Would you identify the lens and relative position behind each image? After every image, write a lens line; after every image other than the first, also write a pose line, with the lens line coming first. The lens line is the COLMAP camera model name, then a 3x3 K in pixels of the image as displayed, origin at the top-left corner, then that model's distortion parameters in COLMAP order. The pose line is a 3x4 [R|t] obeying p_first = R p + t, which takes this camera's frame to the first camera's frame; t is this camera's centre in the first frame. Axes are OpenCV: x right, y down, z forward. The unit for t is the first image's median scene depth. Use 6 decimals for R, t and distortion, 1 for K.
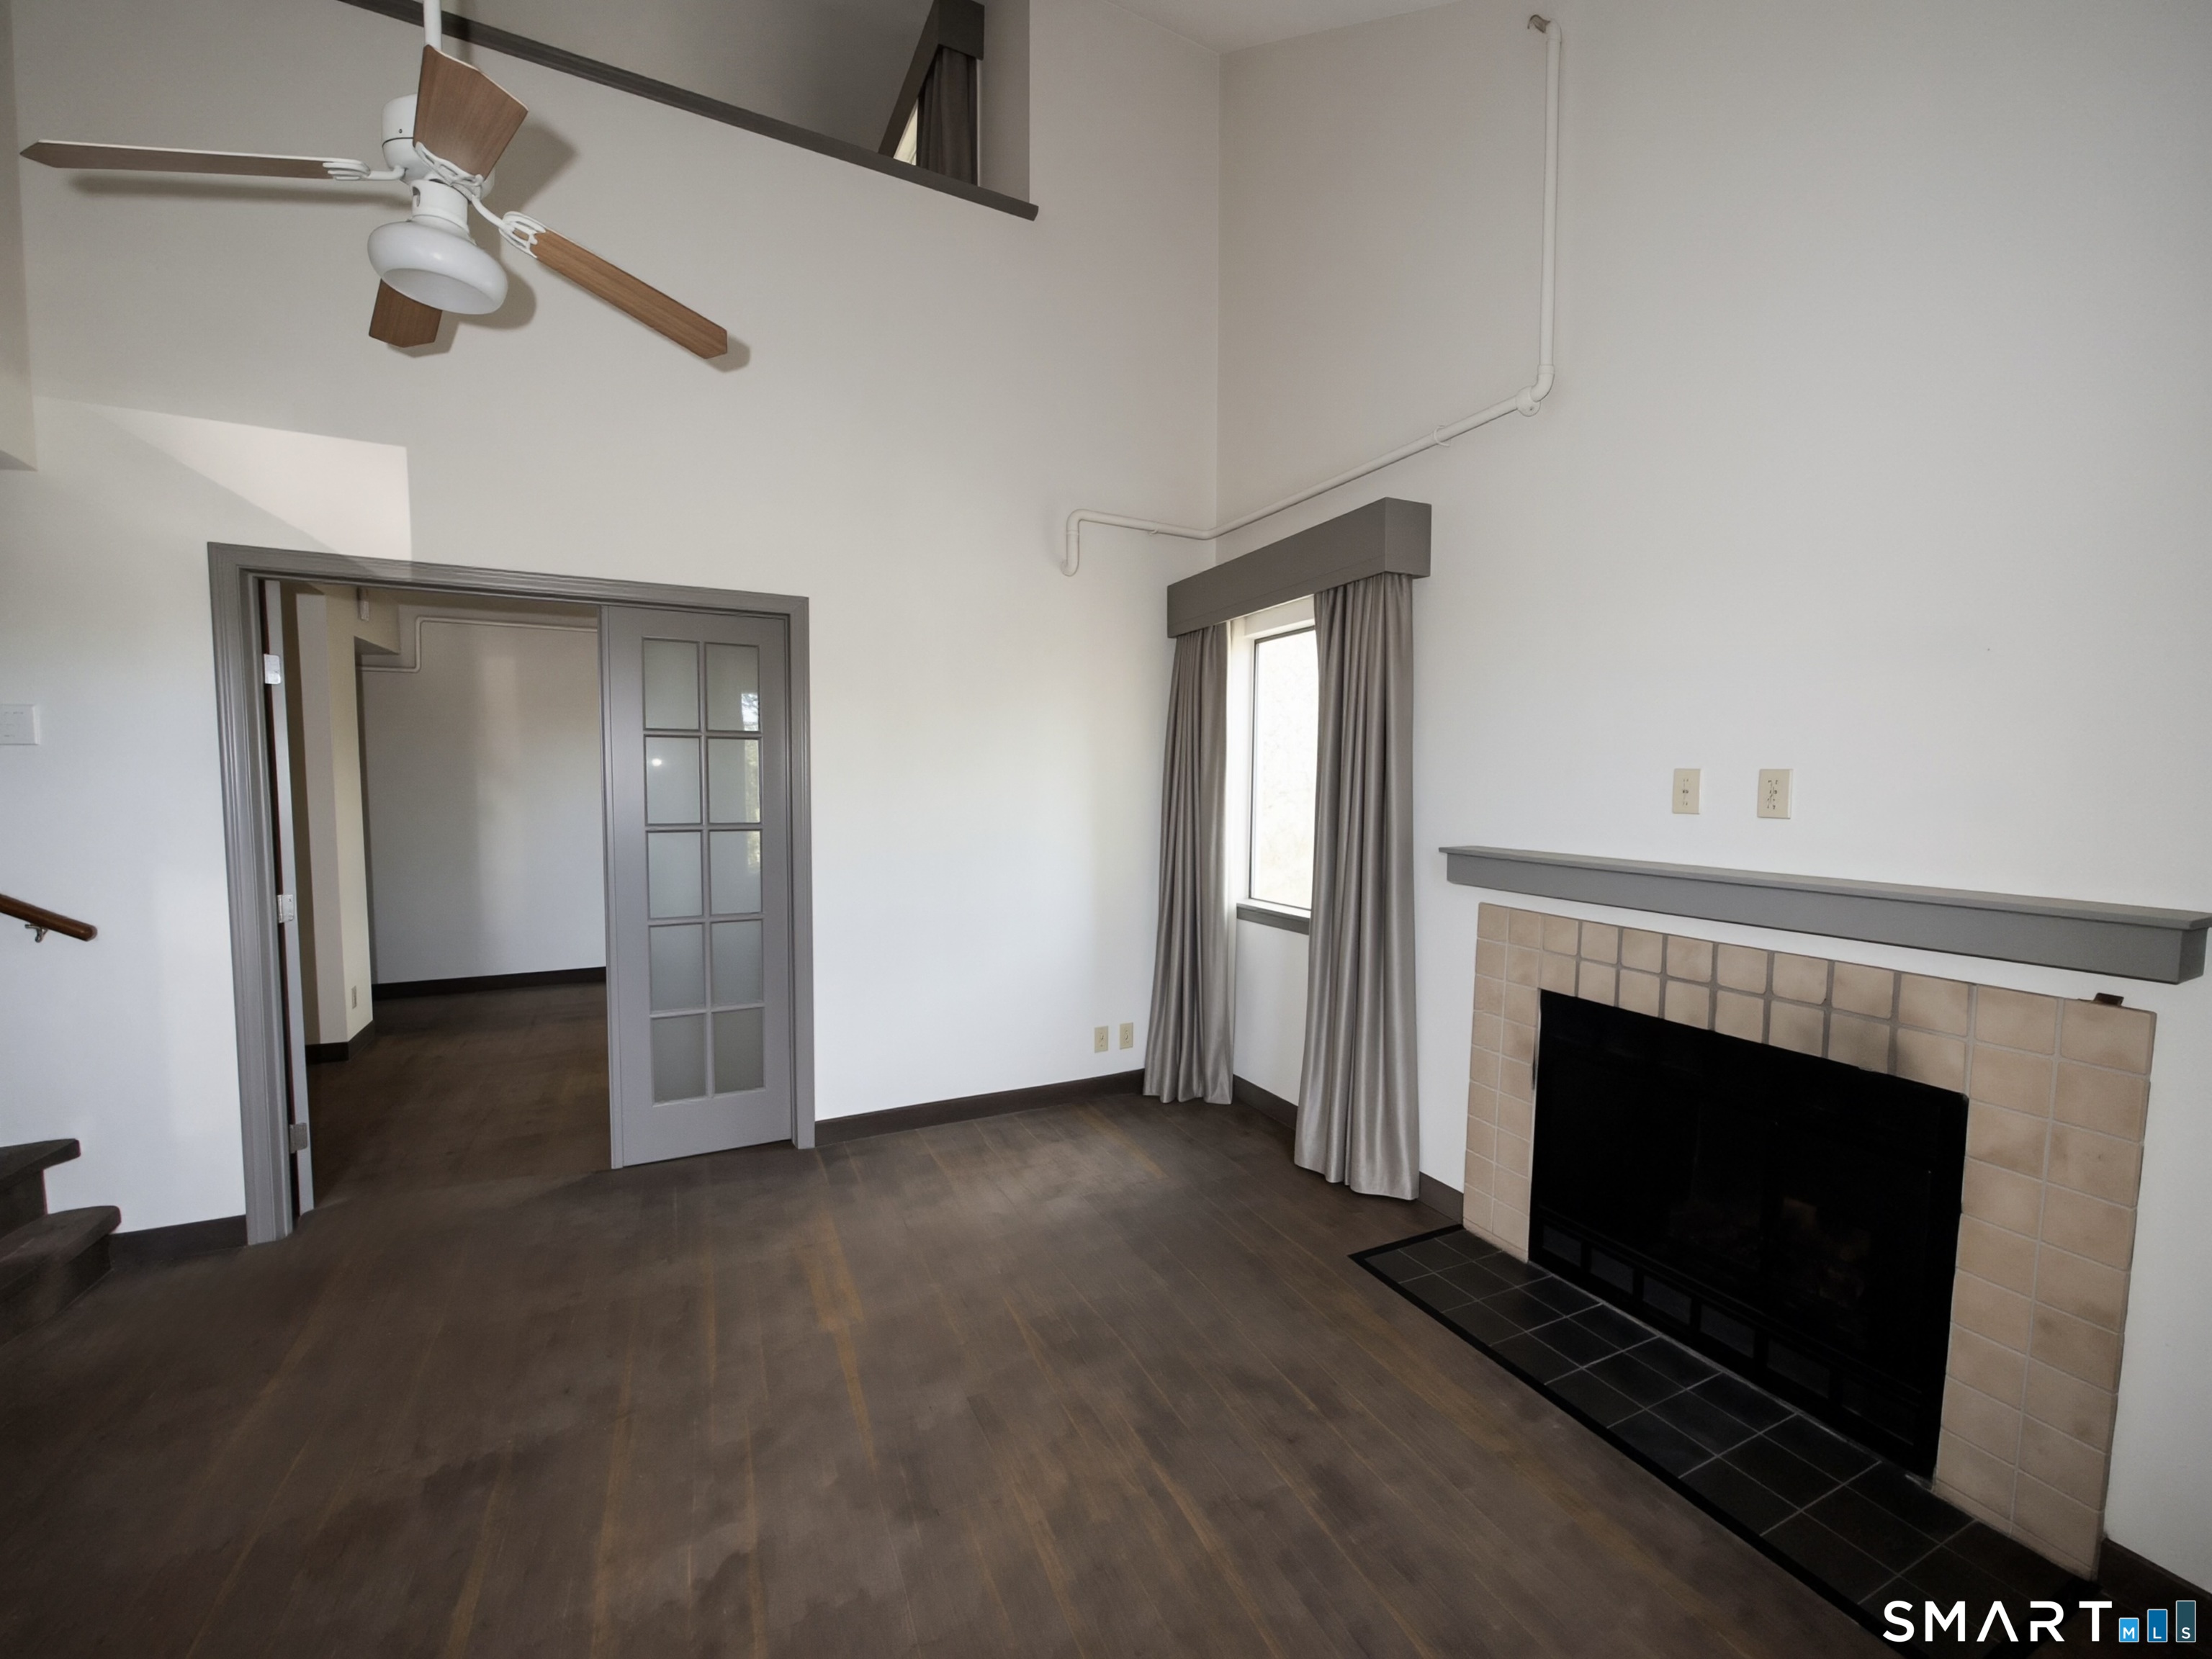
lens RADIAL K [[882.6, 0, 1106.0], [0, 882.6, 829.5], [0, 0, 1]] dist [-0.000781, 0.000020]
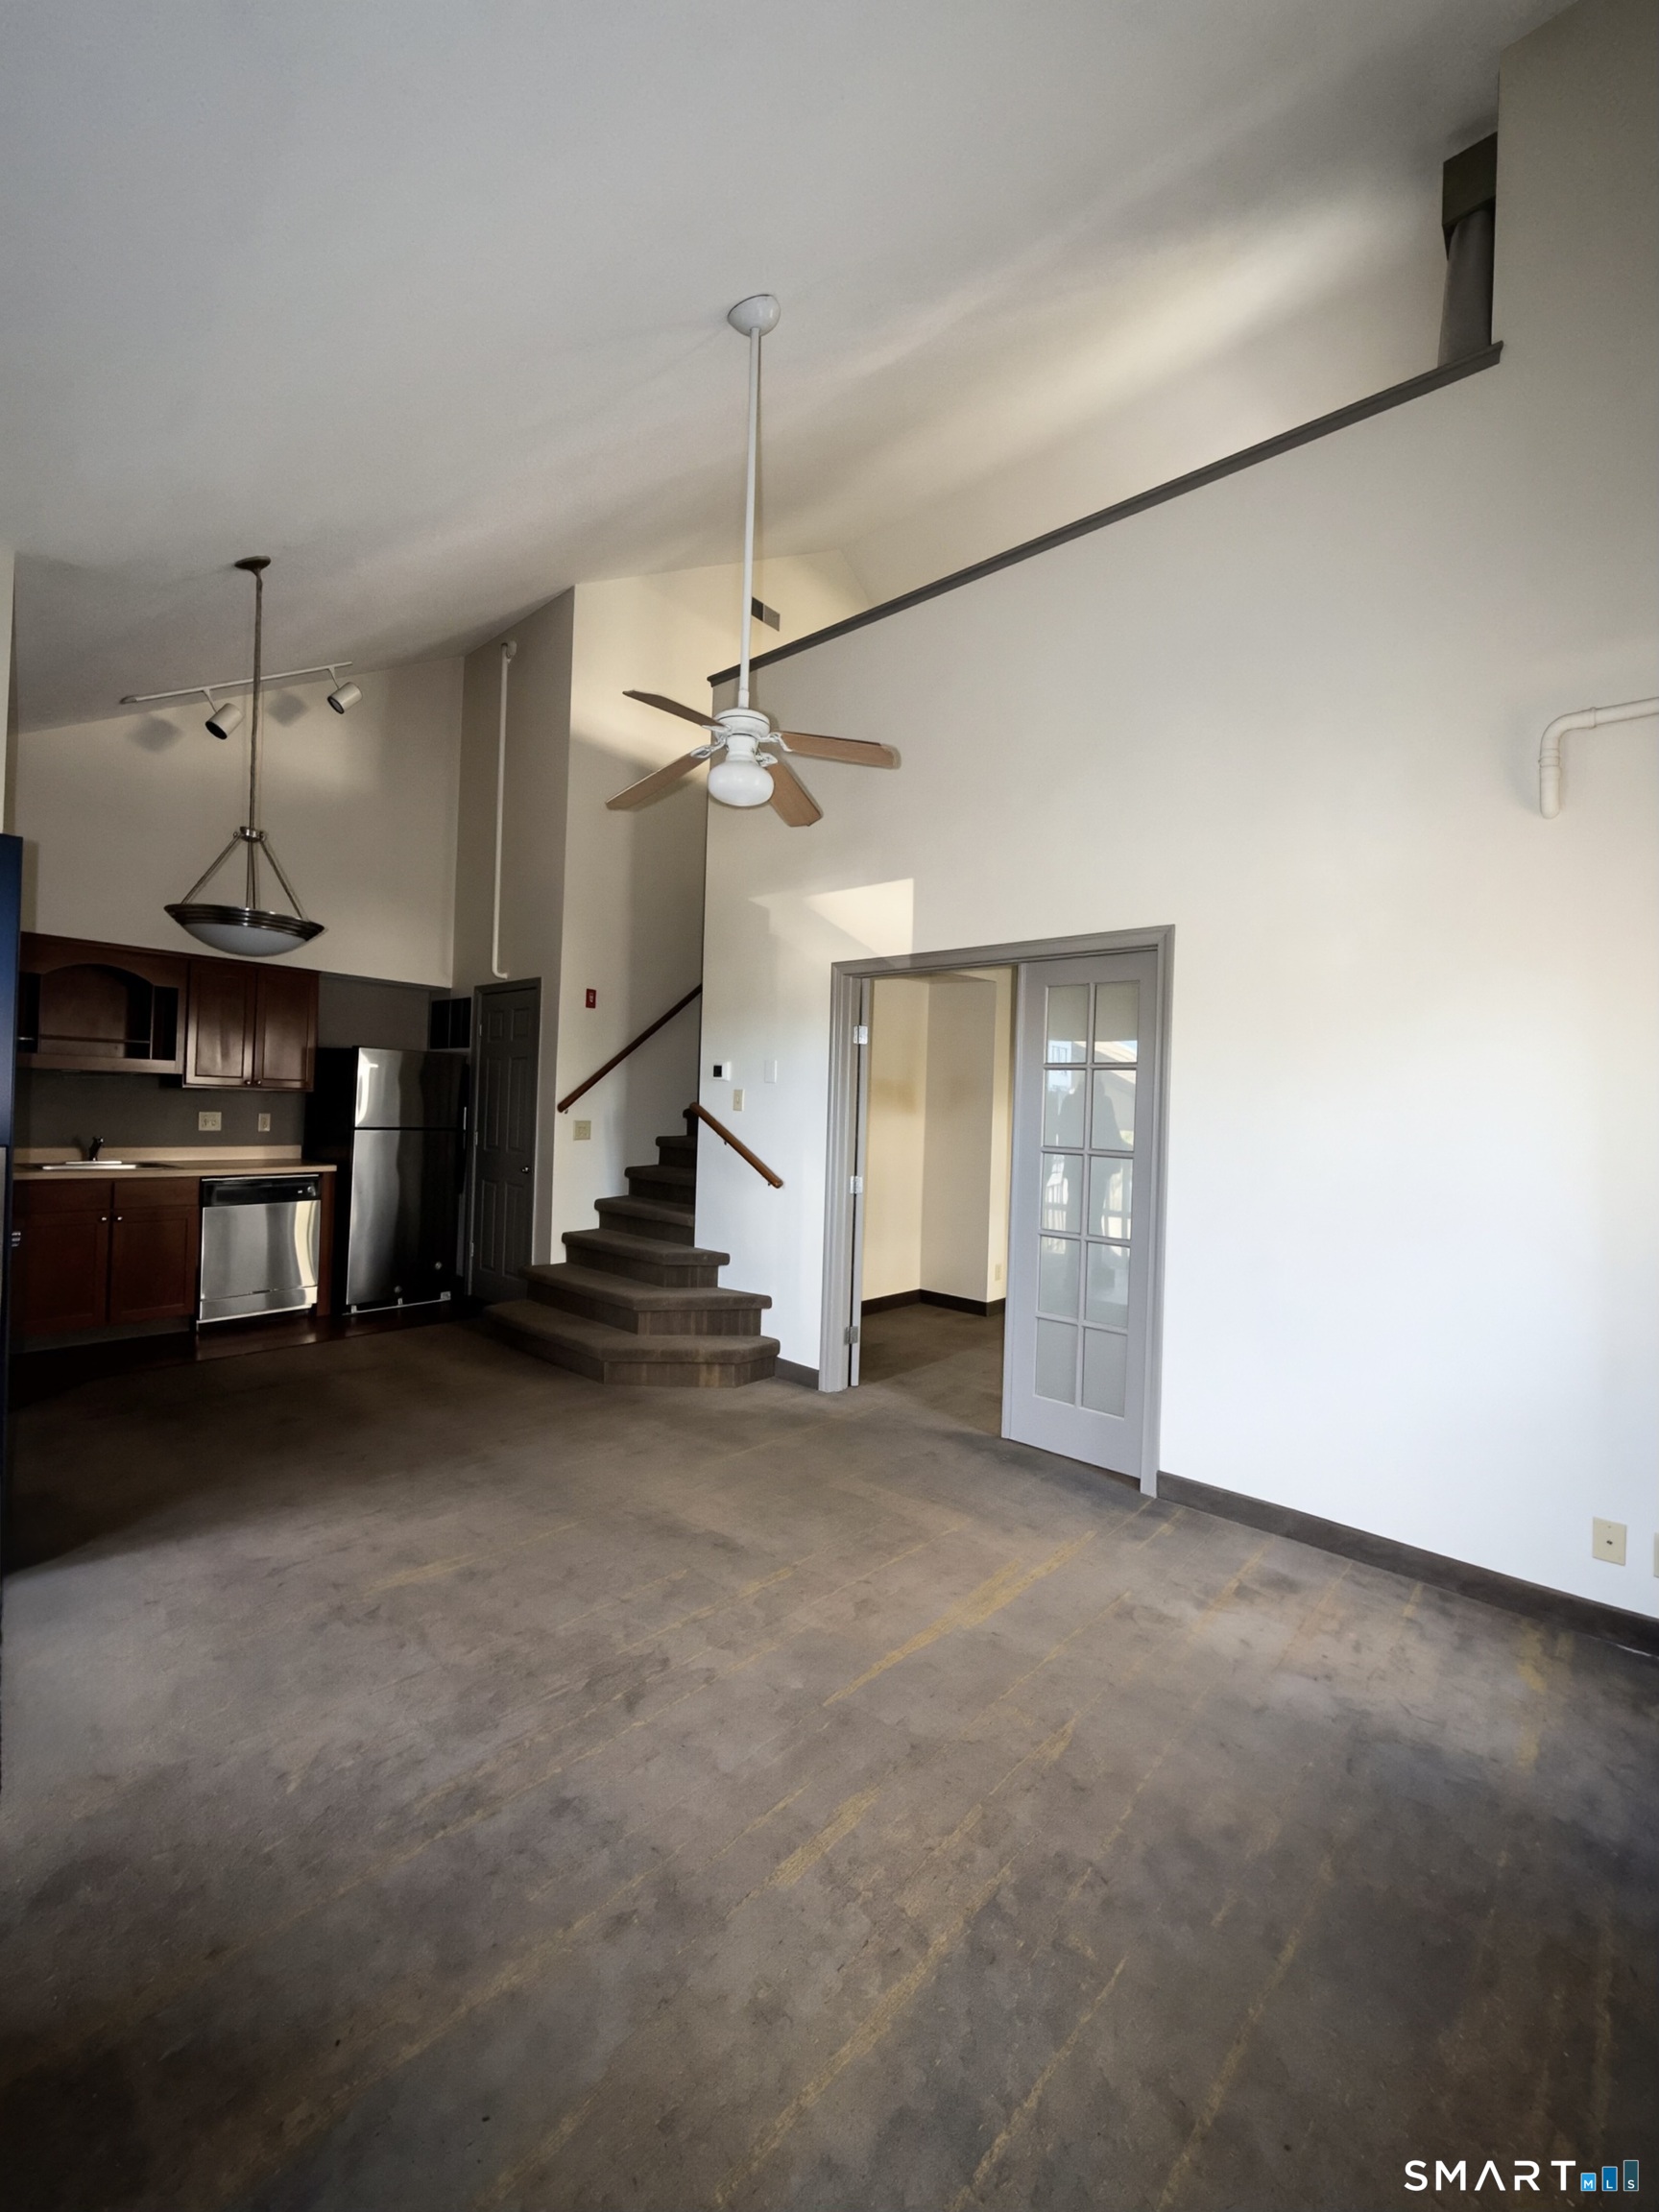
lens RADIAL K [[882.6, 0, 829.5], [0, 882.6, 1106.0], [0, 0, 1]] dist [-0.000781, 0.000020]
pose [[0.376053, -0.003073, -0.926593, 0.457903], [-0.092423, 0.994883, -0.040809, 0.015869], [0.921977, 0.100985, 0.373845, 0.314074]]
